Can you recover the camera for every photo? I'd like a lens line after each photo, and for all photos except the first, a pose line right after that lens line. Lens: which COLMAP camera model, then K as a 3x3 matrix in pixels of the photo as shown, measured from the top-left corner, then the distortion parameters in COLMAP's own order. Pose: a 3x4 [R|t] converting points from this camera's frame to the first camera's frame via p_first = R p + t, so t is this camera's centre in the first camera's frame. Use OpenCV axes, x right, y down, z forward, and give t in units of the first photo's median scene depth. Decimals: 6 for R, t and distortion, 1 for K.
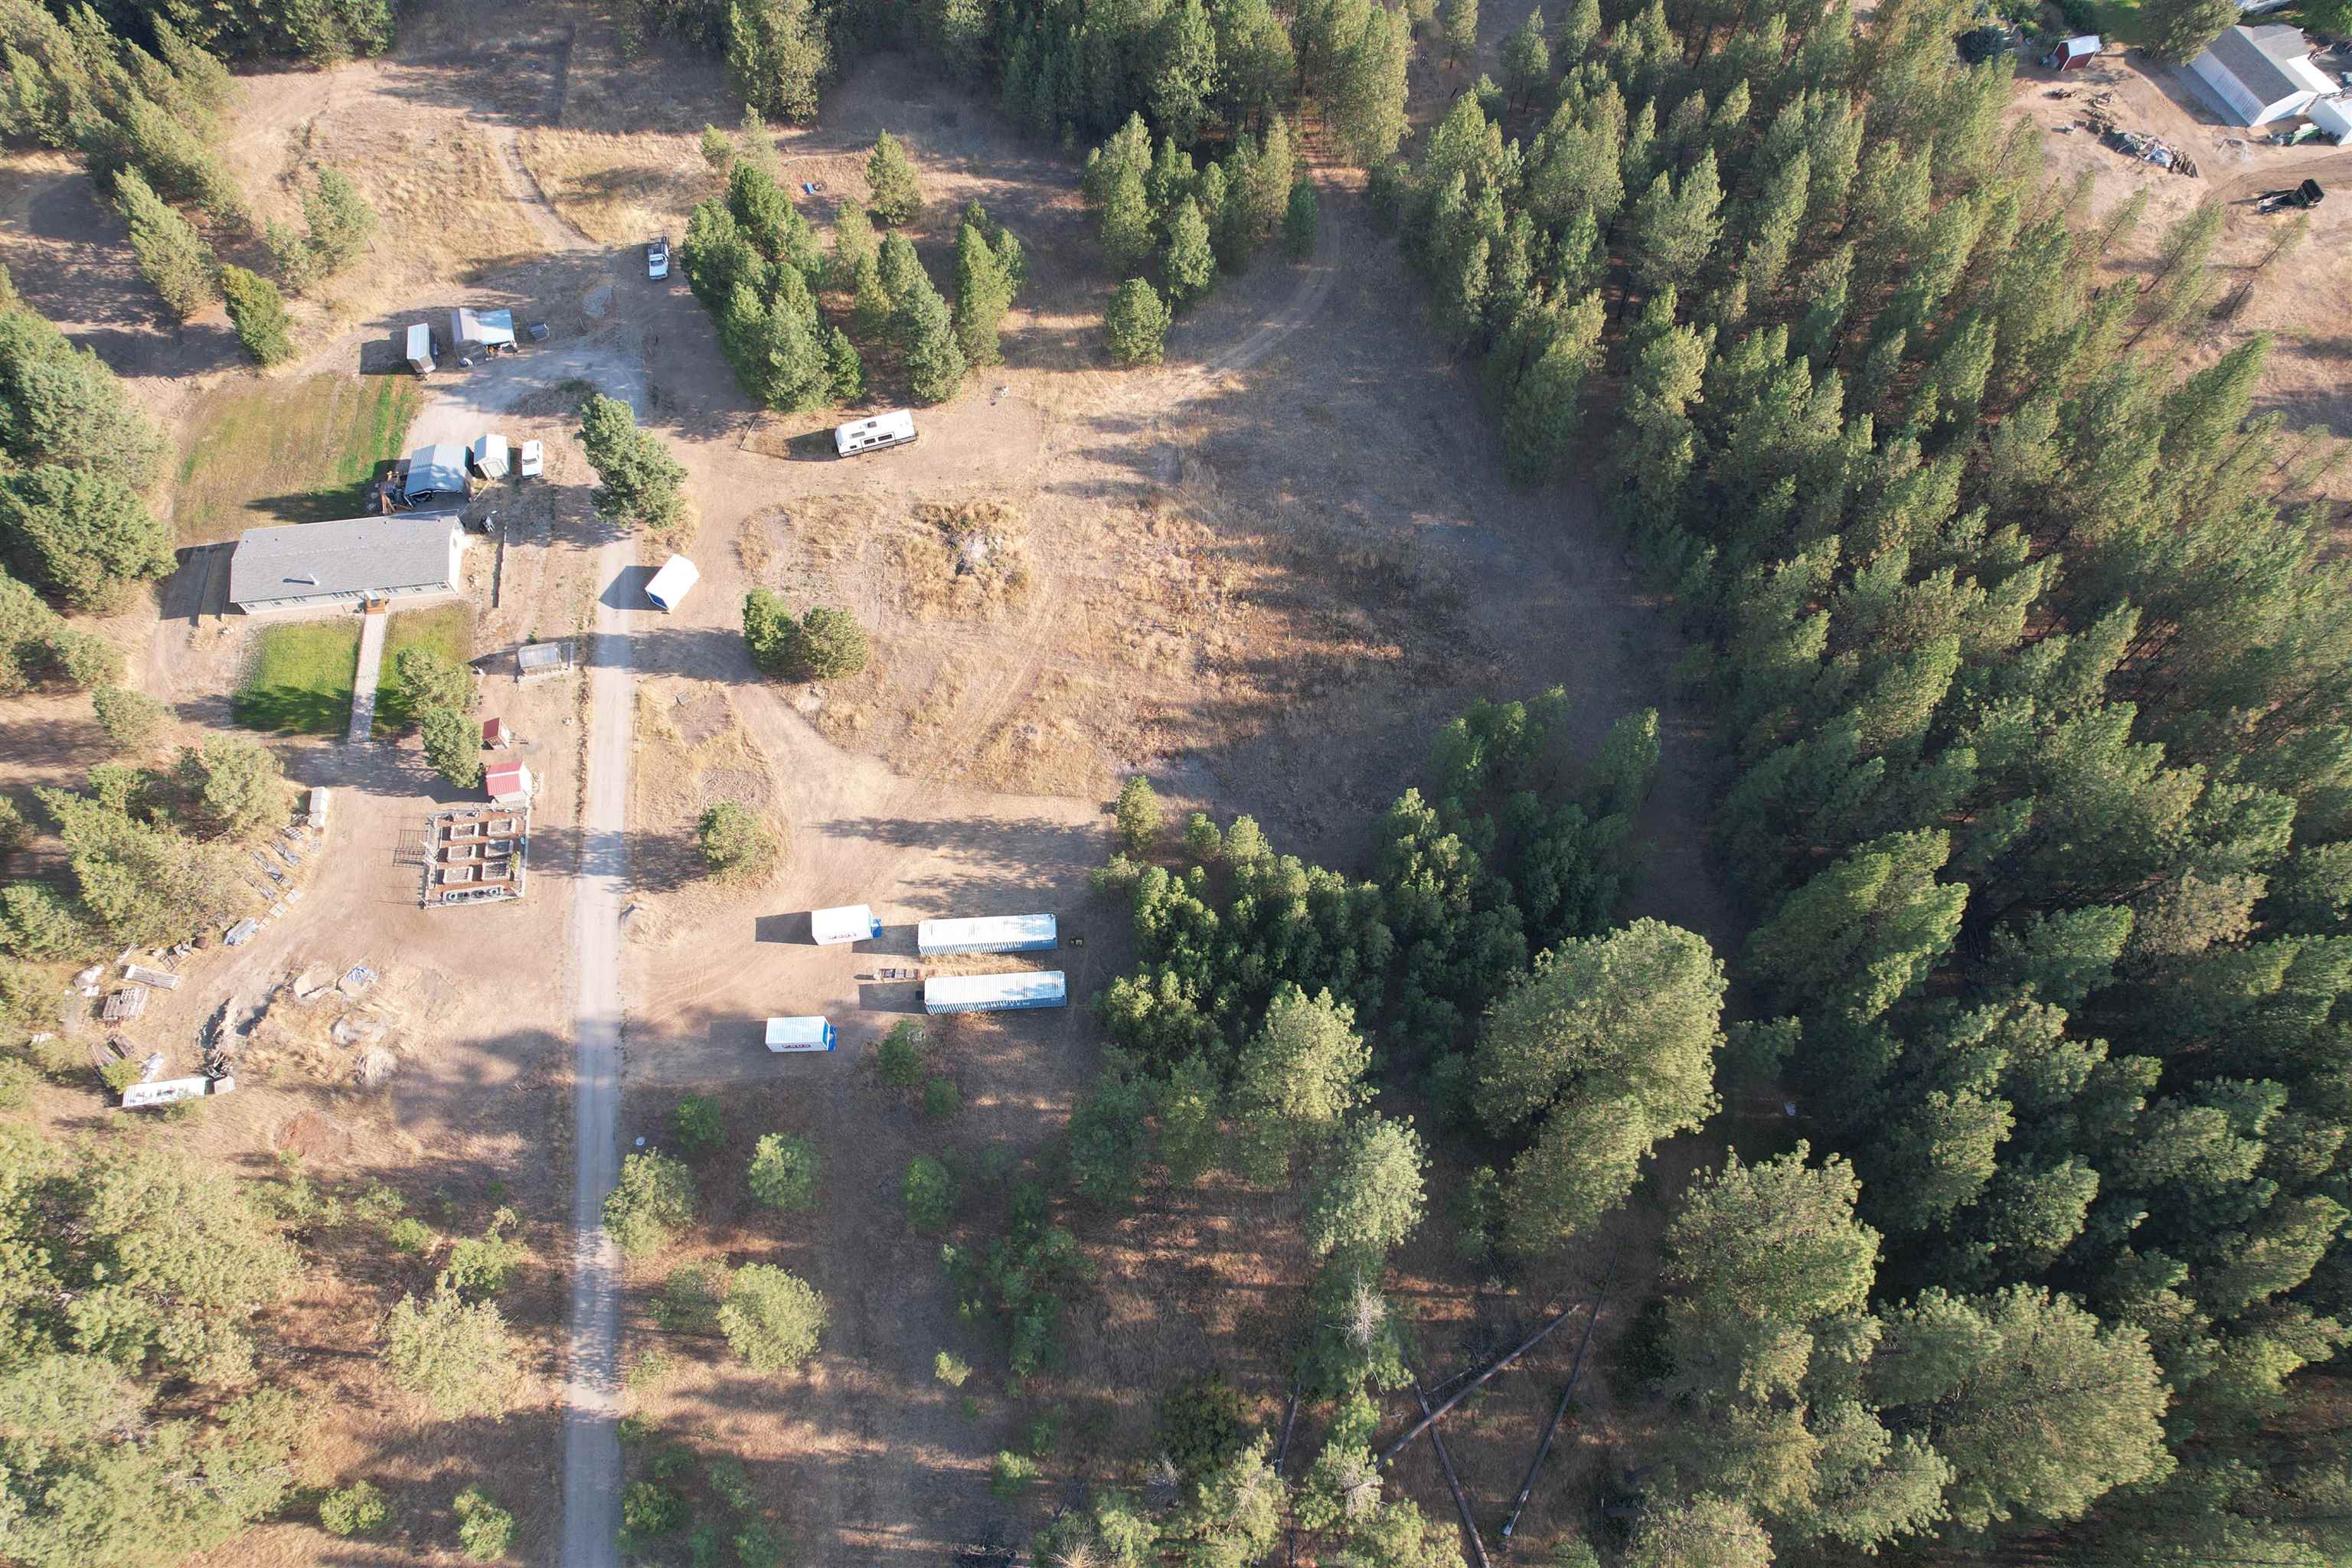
lens RADIAL K [[1510.0, 0, 1185.6], [0, 1510.0, 796.0], [0, 0, 1]] dist [-0.066435, 0.058516]
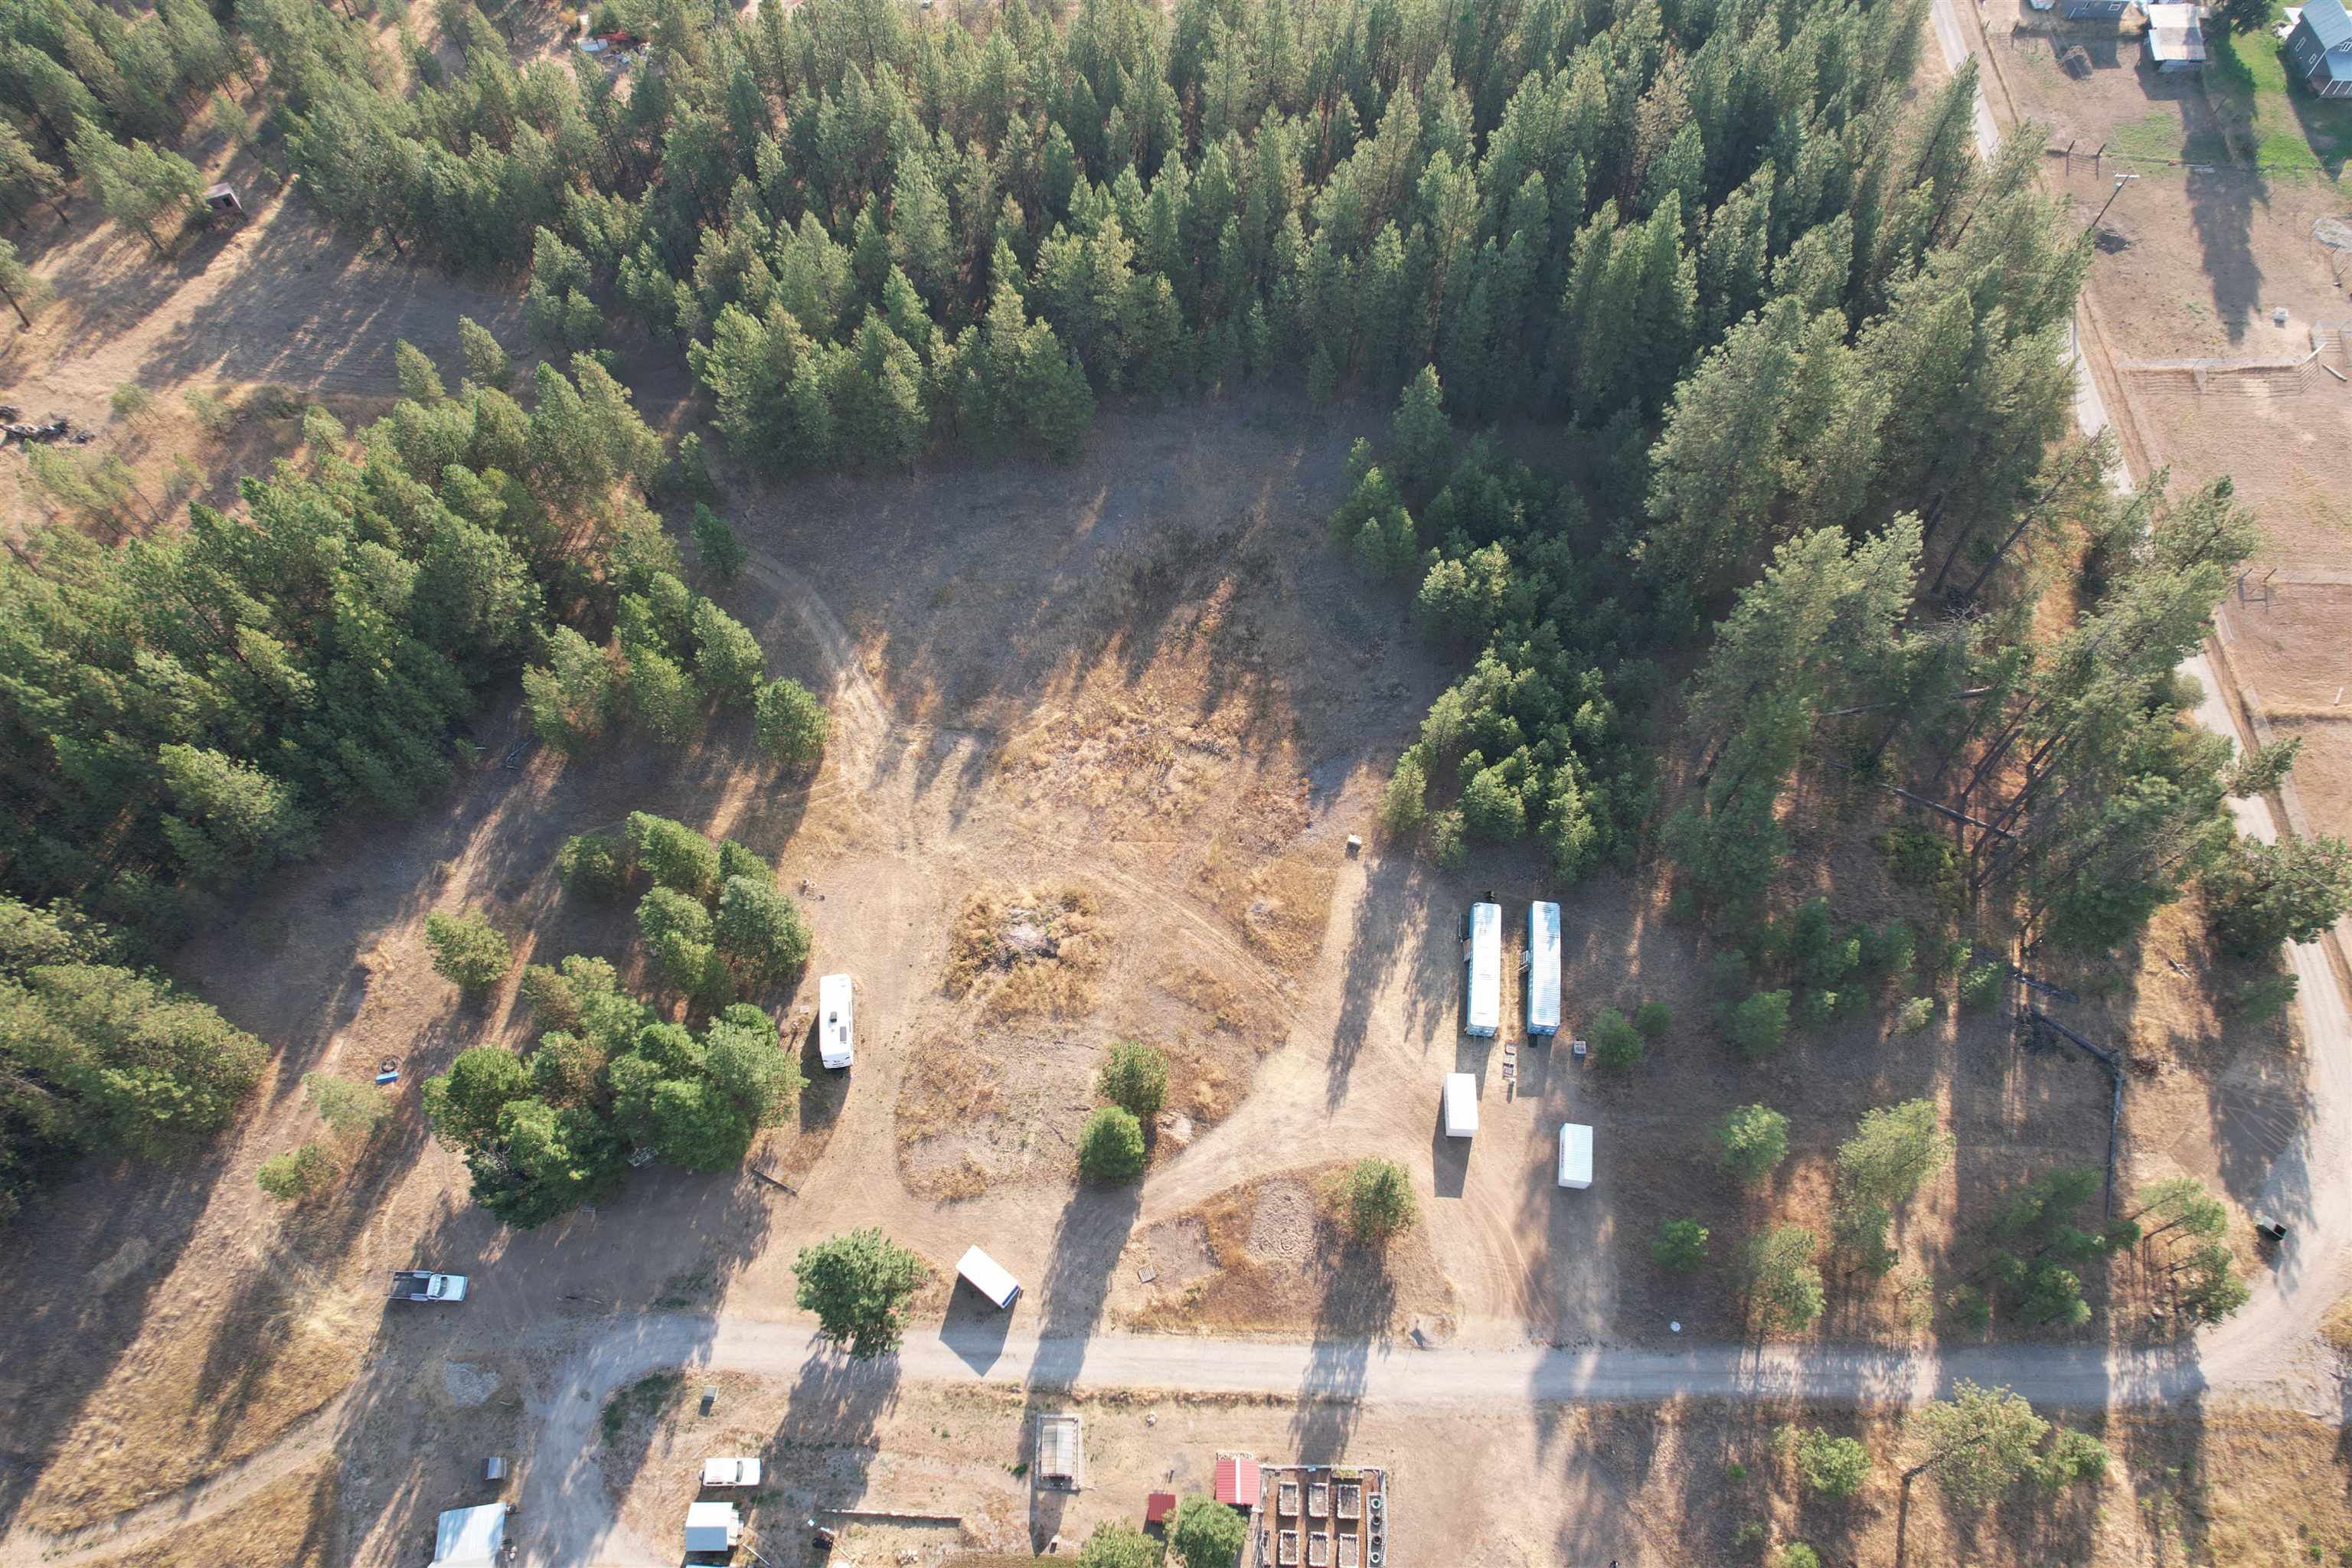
lens RADIAL K [[1510.0, 0, 1186.8], [0, 1510.0, 796.5], [0, 0, 1]] dist [-0.066435, 0.058516]
pose [[0.169165, -0.860093, 0.481273, -0.495060], [0.873118, 0.357308, 0.331657, -0.414999], [-0.457219, 0.364104, 0.811406, 0.188770]]
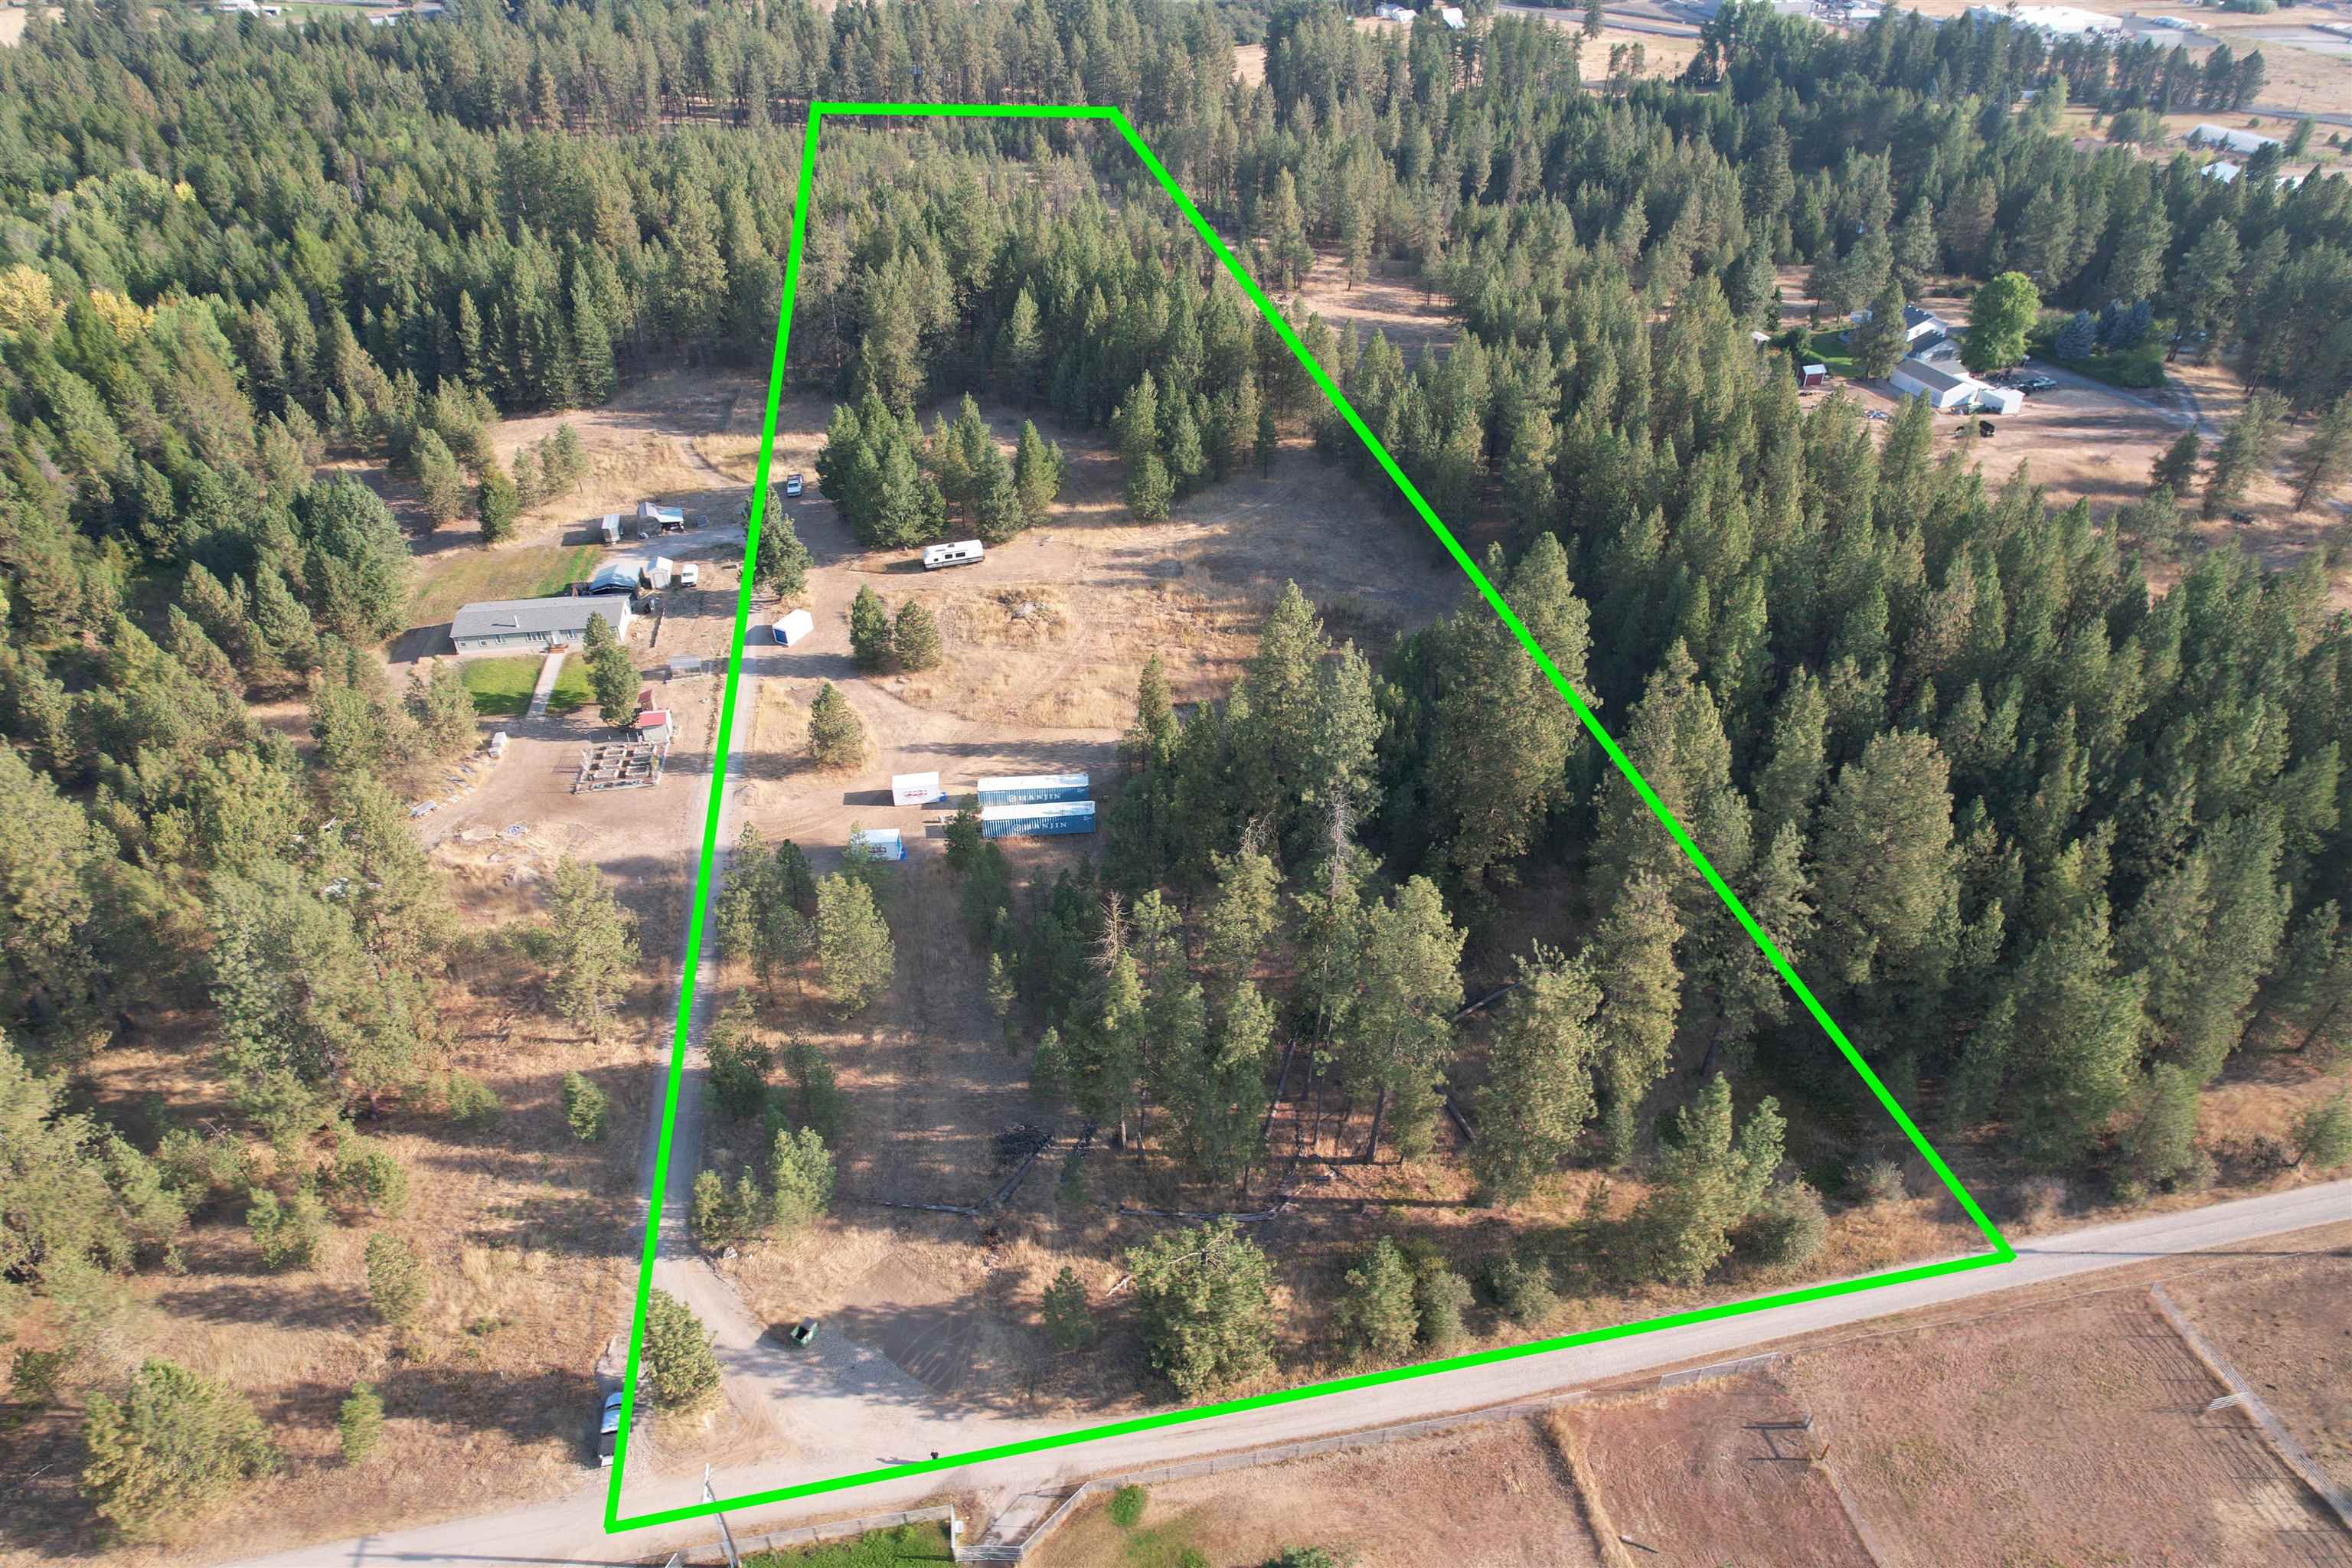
lens RADIAL K [[1510.0, 0, 1184.8], [0, 1510.0, 779.4], [0, 0, 1]] dist [-0.066435, 0.058516]
pose [[0.999919, -0.010858, 0.006692, -0.012404], [0.012723, 0.885910, -0.463683, 0.585415], [-0.000893, 0.463731, 0.885976, -0.095264]]
